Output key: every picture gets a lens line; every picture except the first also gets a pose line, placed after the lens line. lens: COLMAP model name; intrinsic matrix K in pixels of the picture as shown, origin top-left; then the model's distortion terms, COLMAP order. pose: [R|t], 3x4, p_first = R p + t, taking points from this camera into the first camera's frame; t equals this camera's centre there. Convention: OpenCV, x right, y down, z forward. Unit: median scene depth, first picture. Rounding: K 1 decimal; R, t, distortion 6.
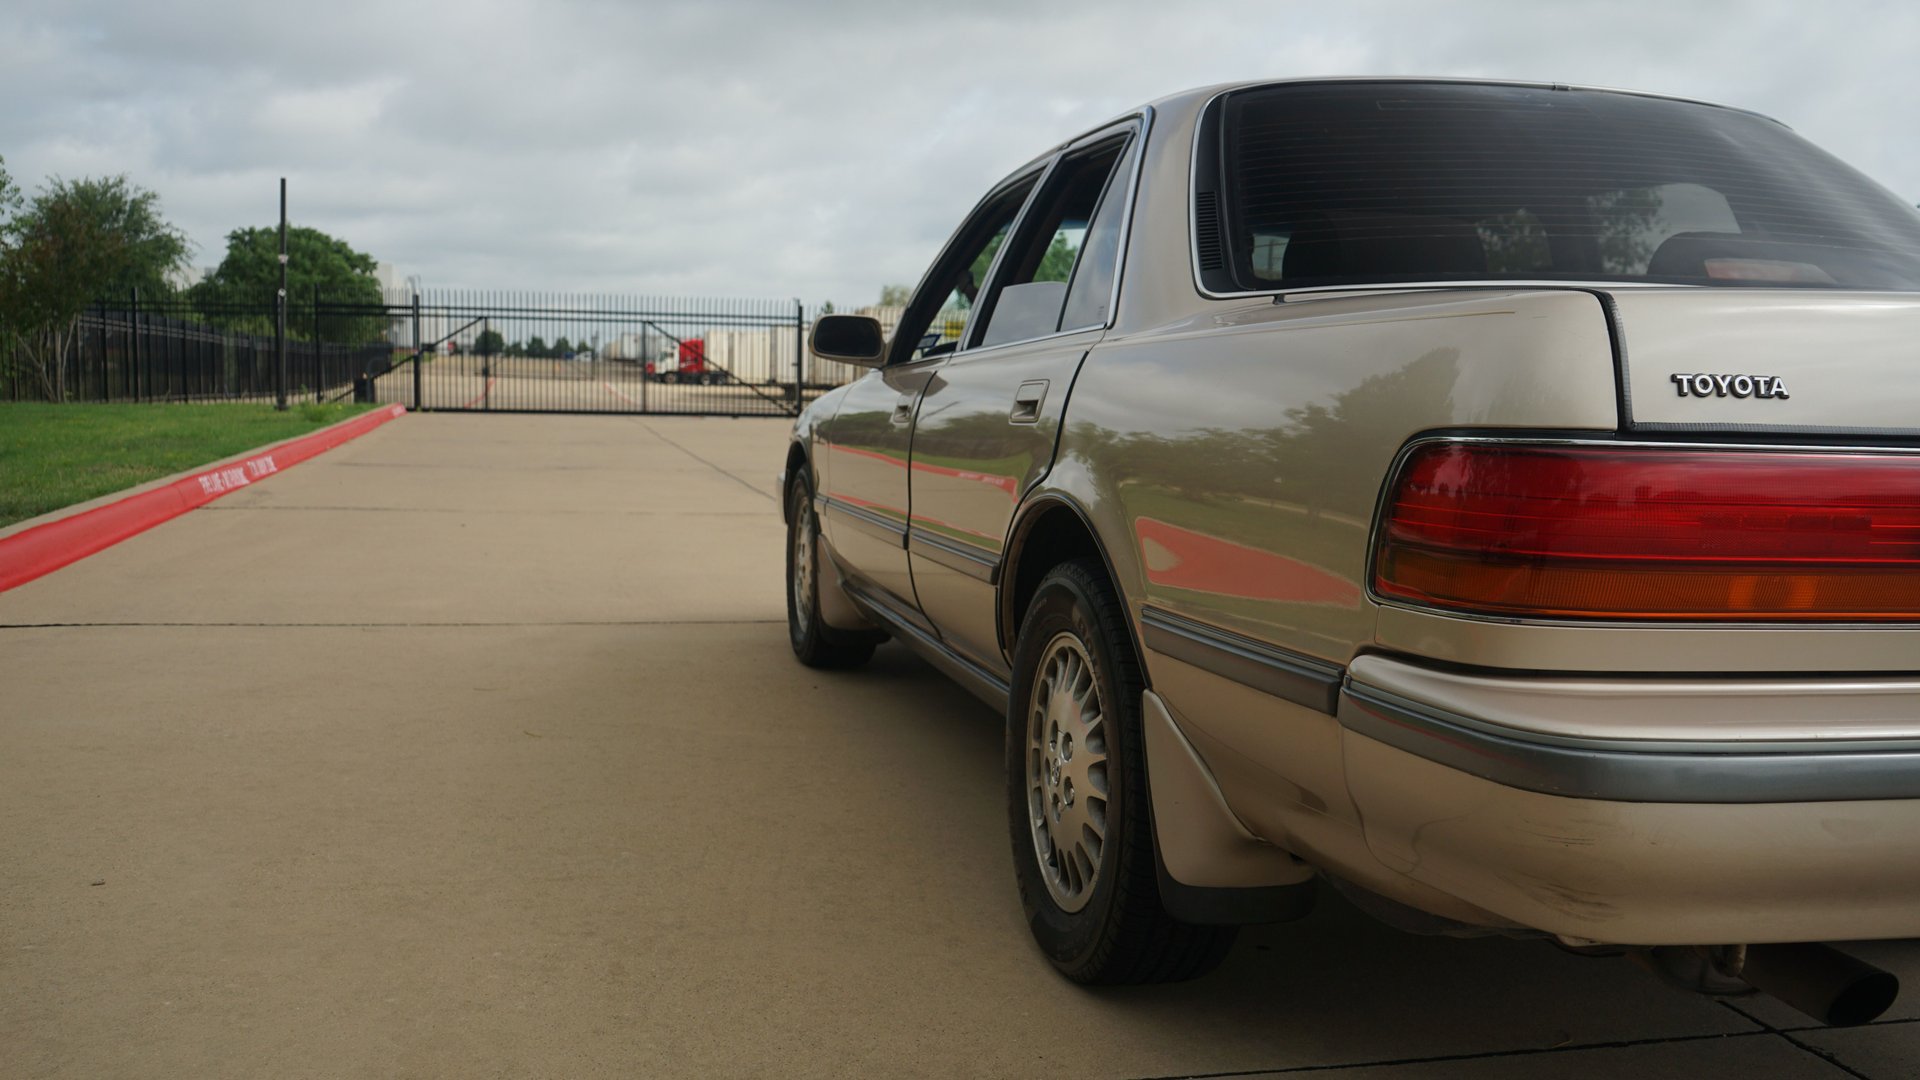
lens RADIAL K [[1716.1, 0, 960.0], [0, 1716.1, 540.0], [0, 0, 1]] dist [0.013456, 0.006065]
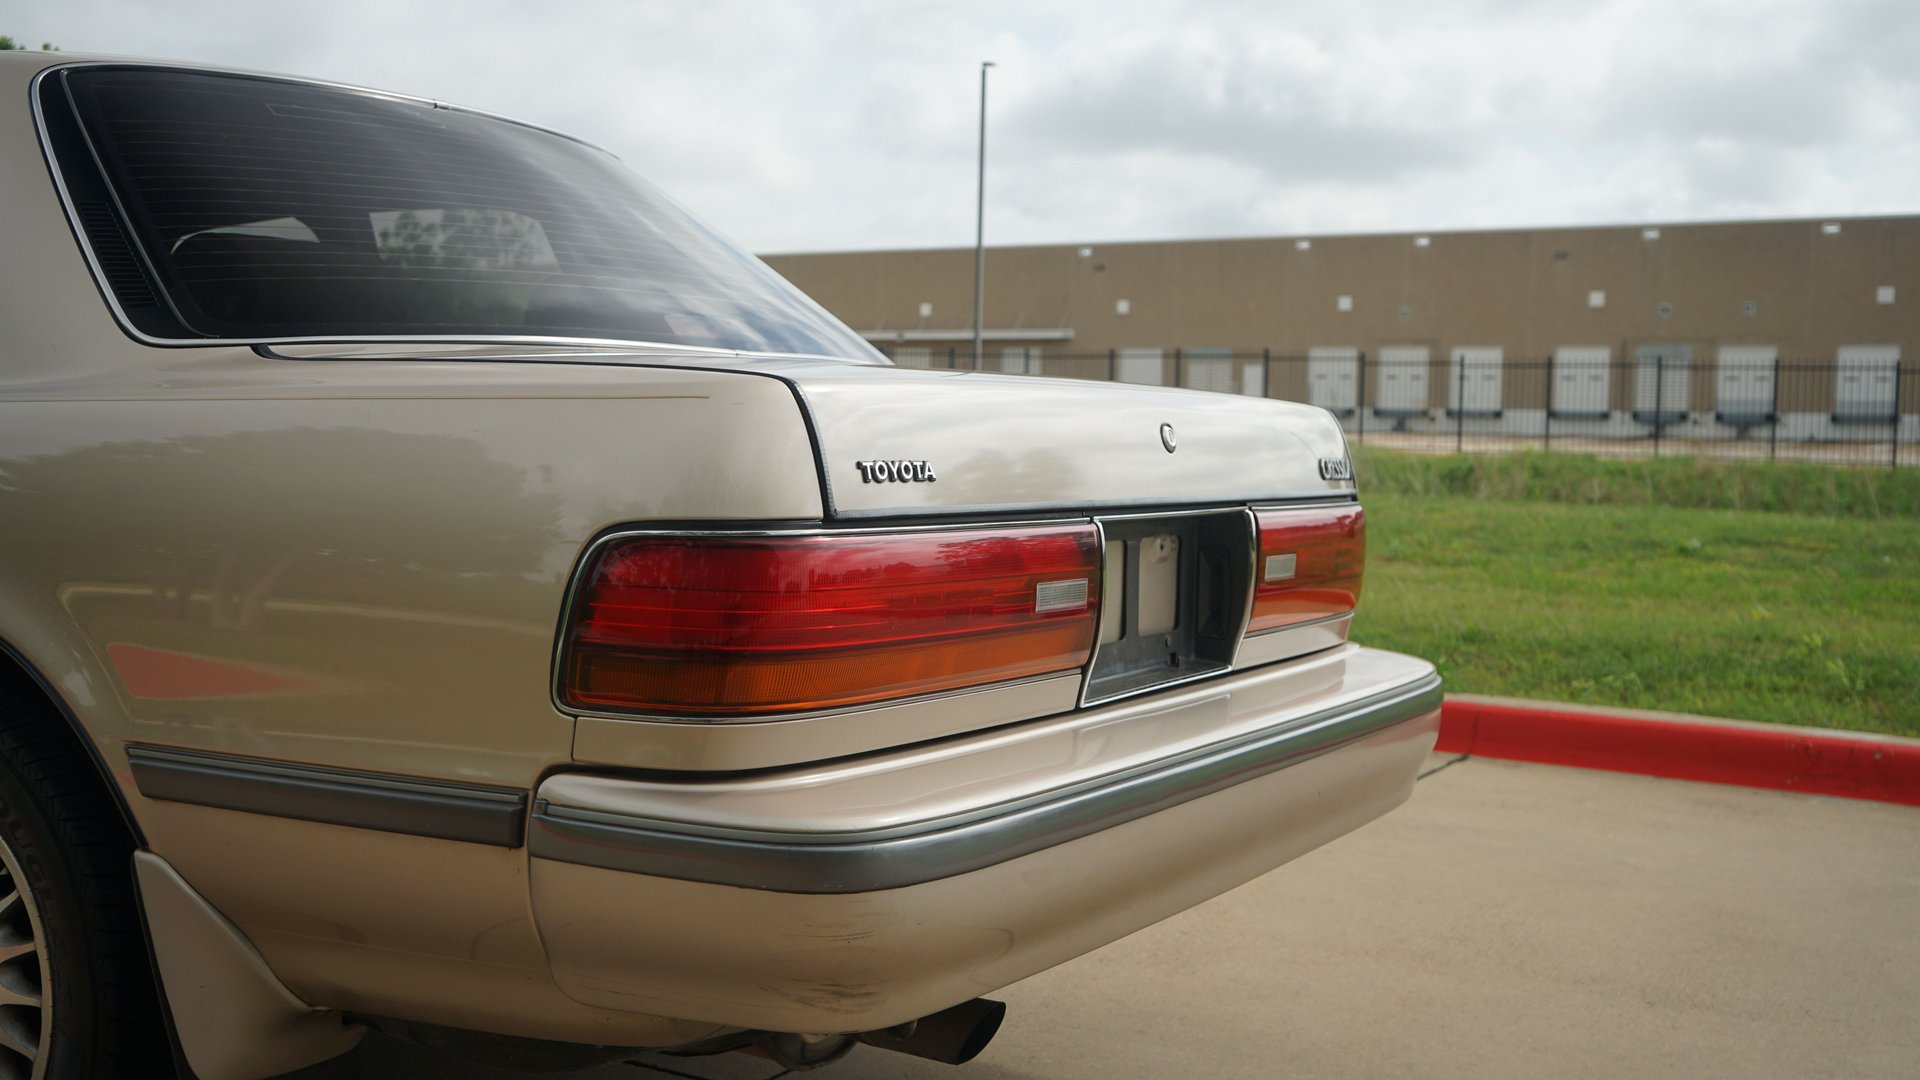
lens RADIAL K [[2046.9, 0, 985.3], [0, 2046.9, 544.7], [0, 0, 1]] dist [0.014035, -0.002955]
pose [[0.706255, -0.052764, 0.705989, -0.263455], [0.059459, 0.998116, 0.015115, -0.041263], [-0.705457, 0.031303, 0.708061, 0.061886]]
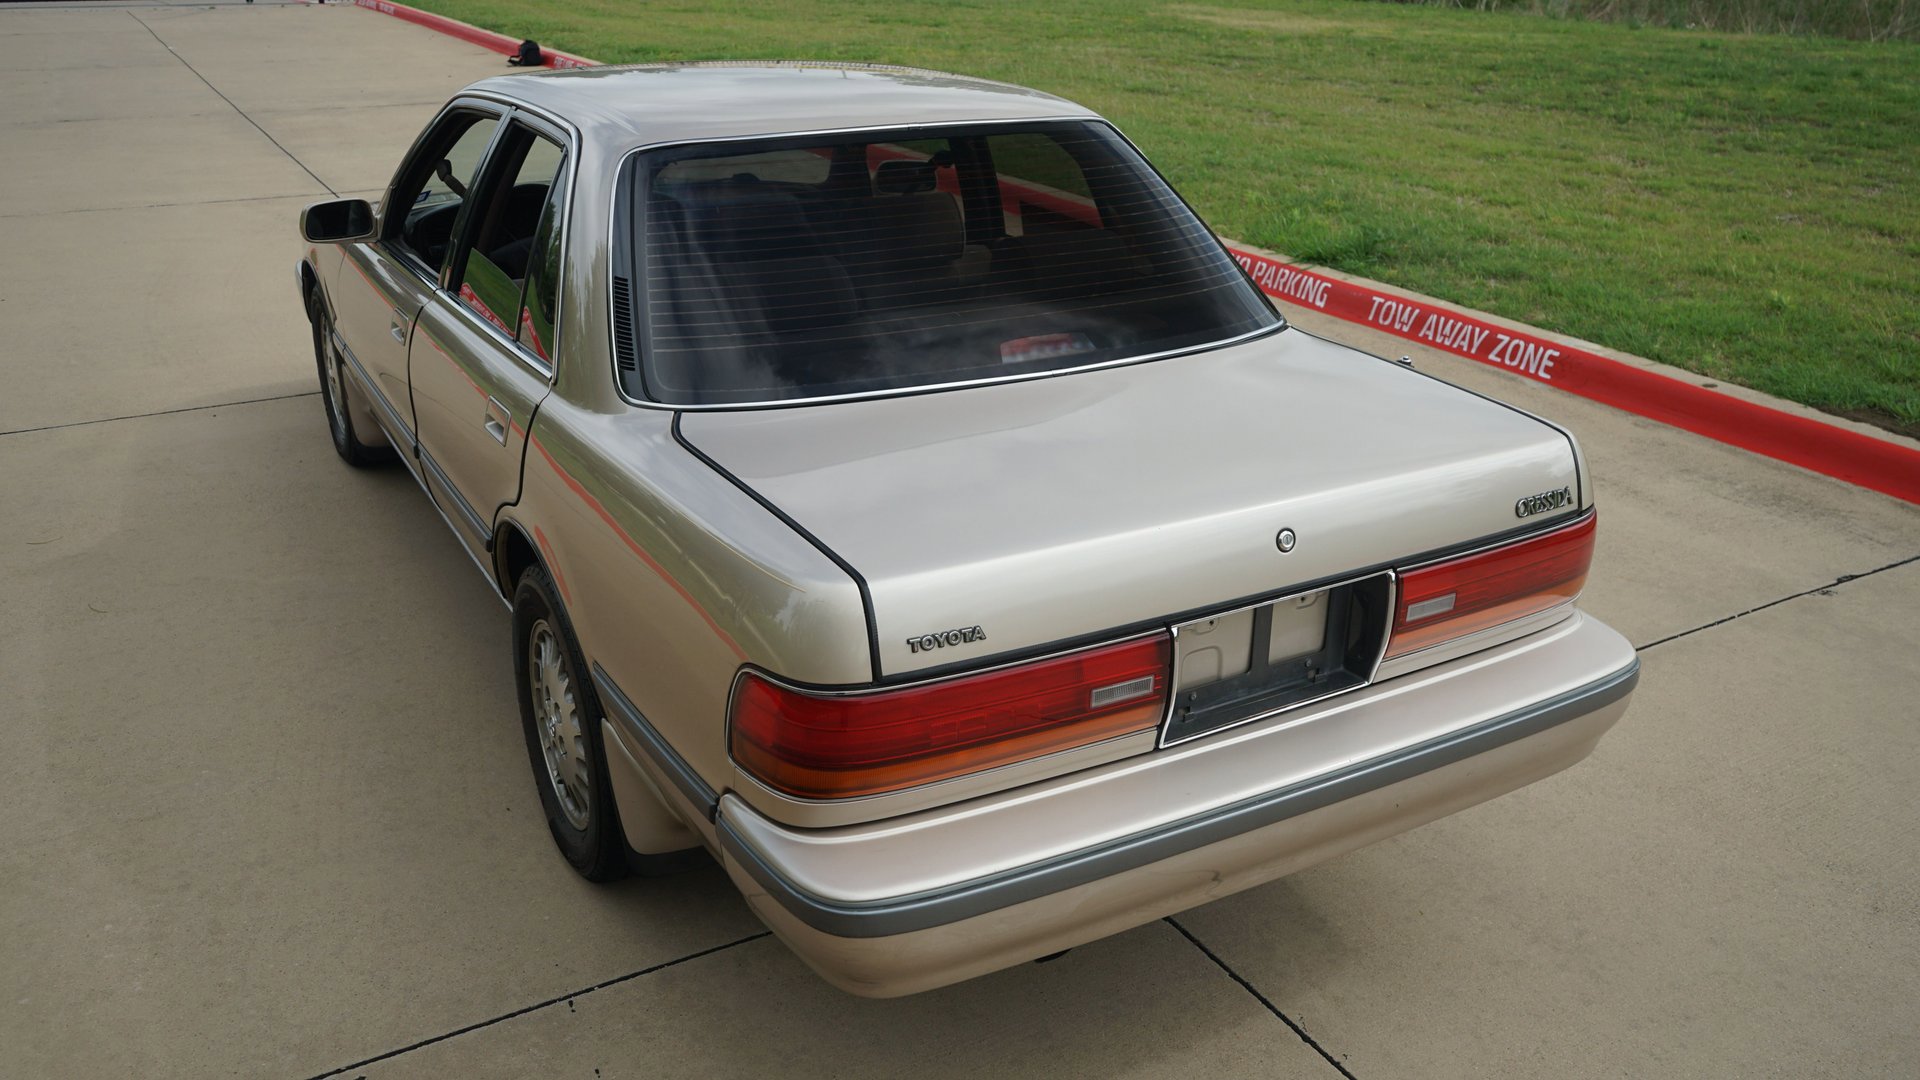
lens RADIAL K [[1608.5, 0, 960.0], [0, 1608.5, 540.0], [0, 0, 1]] dist [0.007747, 0.014626]
pose [[0.966176, -0.118649, 0.228969, 0.103042], [0.042585, 0.949091, 0.312110, -0.408235], [-0.254343, -0.291803, 0.922042, -0.171654]]
